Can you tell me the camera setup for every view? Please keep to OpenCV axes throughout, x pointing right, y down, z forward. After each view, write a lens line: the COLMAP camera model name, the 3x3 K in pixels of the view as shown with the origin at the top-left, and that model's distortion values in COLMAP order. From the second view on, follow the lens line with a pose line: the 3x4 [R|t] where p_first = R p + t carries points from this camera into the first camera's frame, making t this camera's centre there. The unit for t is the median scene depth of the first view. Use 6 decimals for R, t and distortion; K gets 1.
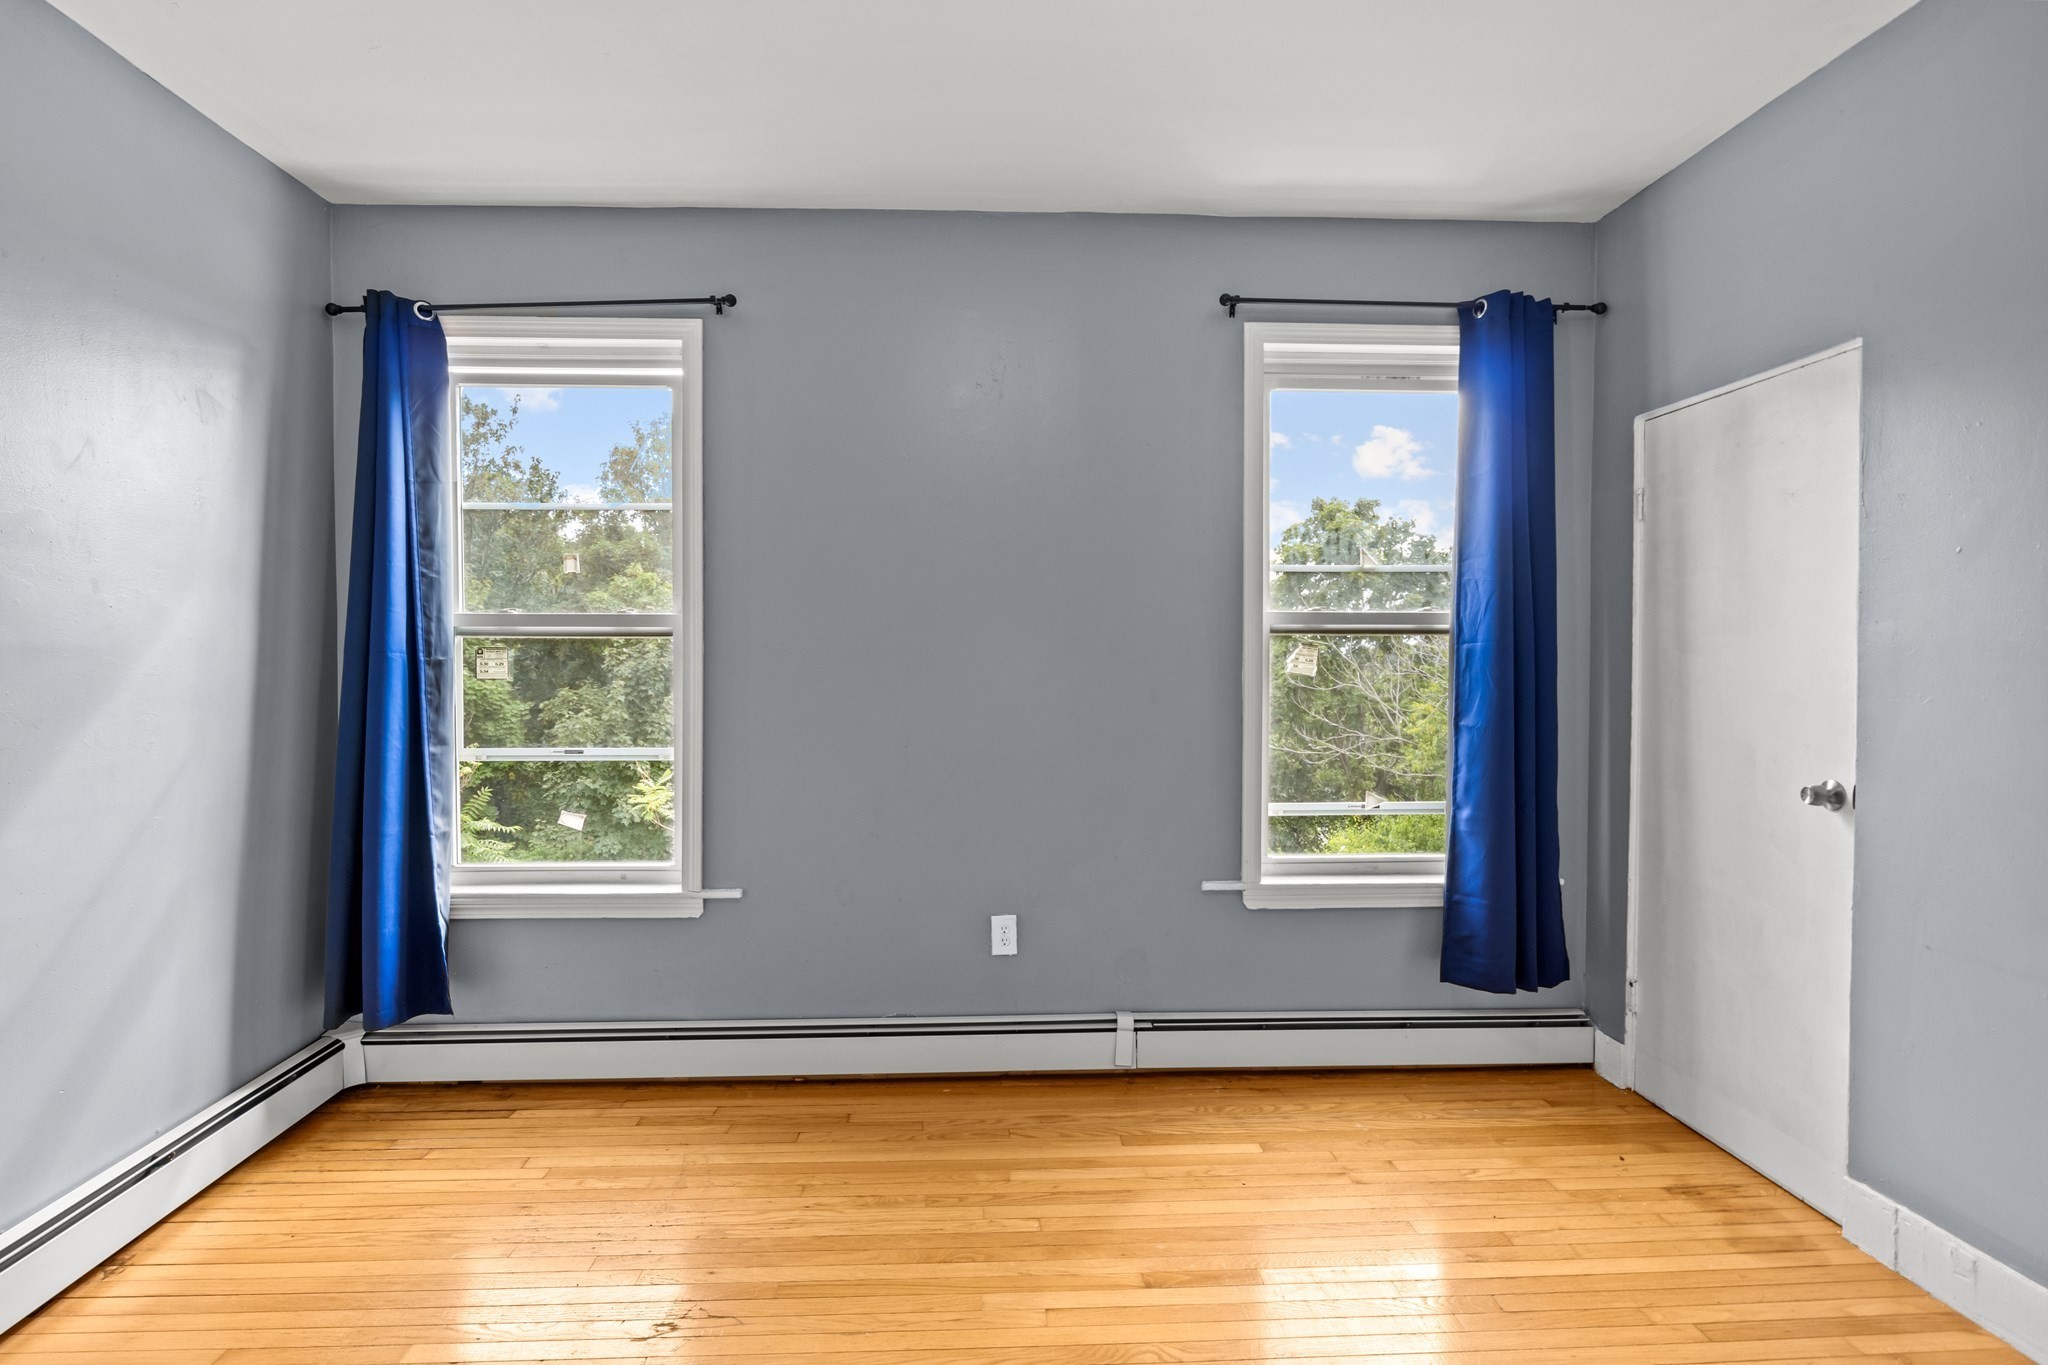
lens RADIAL K [[1026.0, 0, 1030.1], [0, 1026.0, 682.8], [0, 0, 1]] dist [-0.005688, -0.001333]
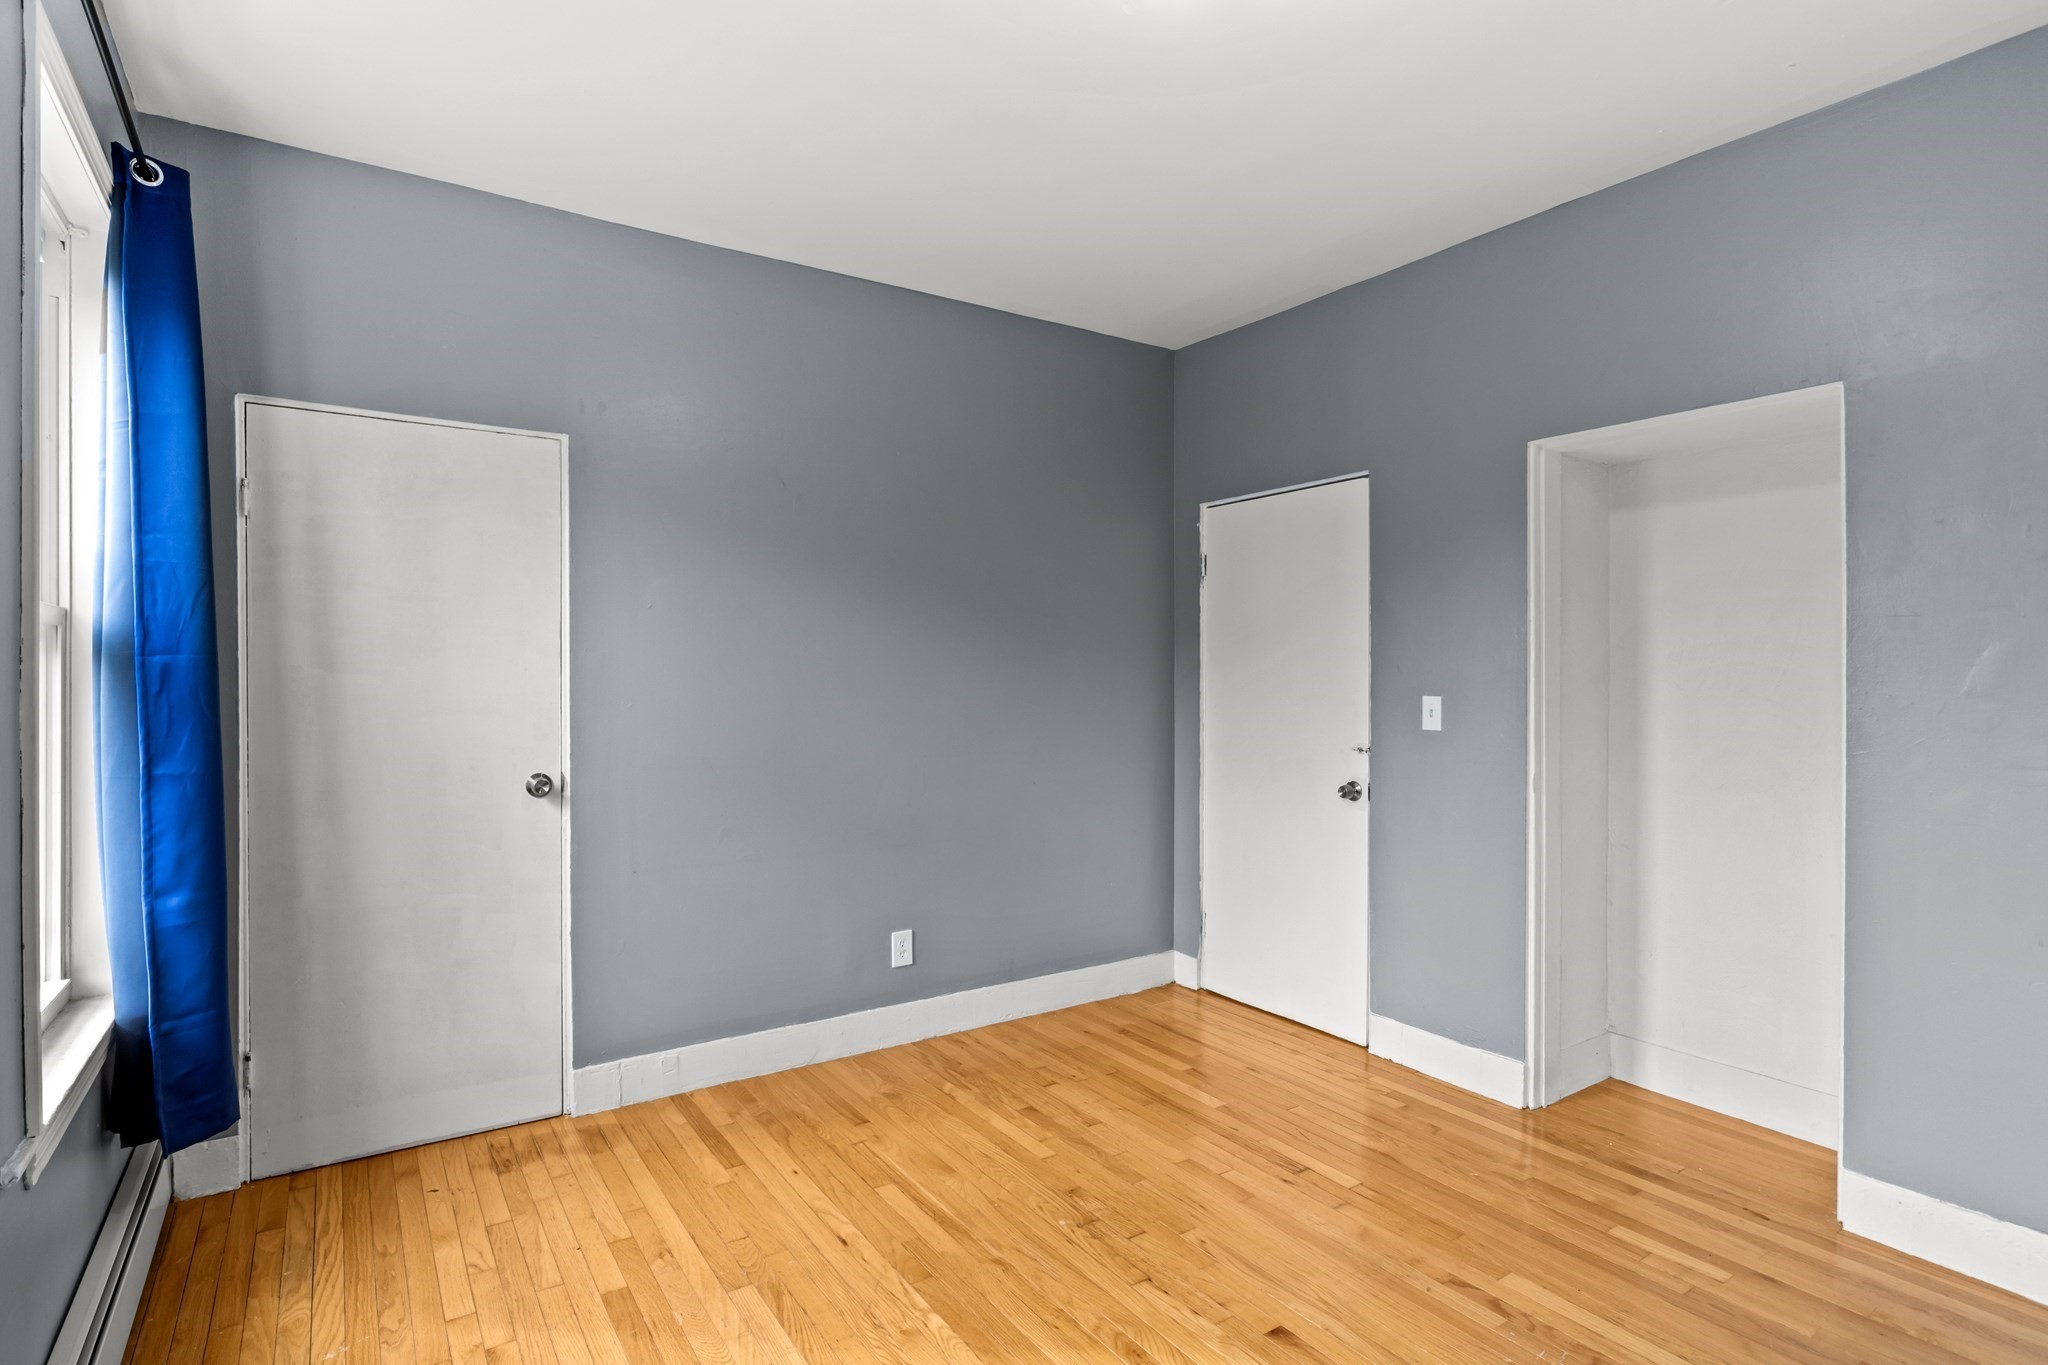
lens RADIAL K [[1026.0, 0, 992.3], [0, 1026.0, 667.5], [0, 0, 1]] dist [-0.005688, -0.001333]
pose [[-0.499656, 0.003778, 0.866216, -0.464312], [0.010123, 0.999948, 0.001478, -0.026381], [-0.866165, 0.009507, -0.499668, 0.886521]]
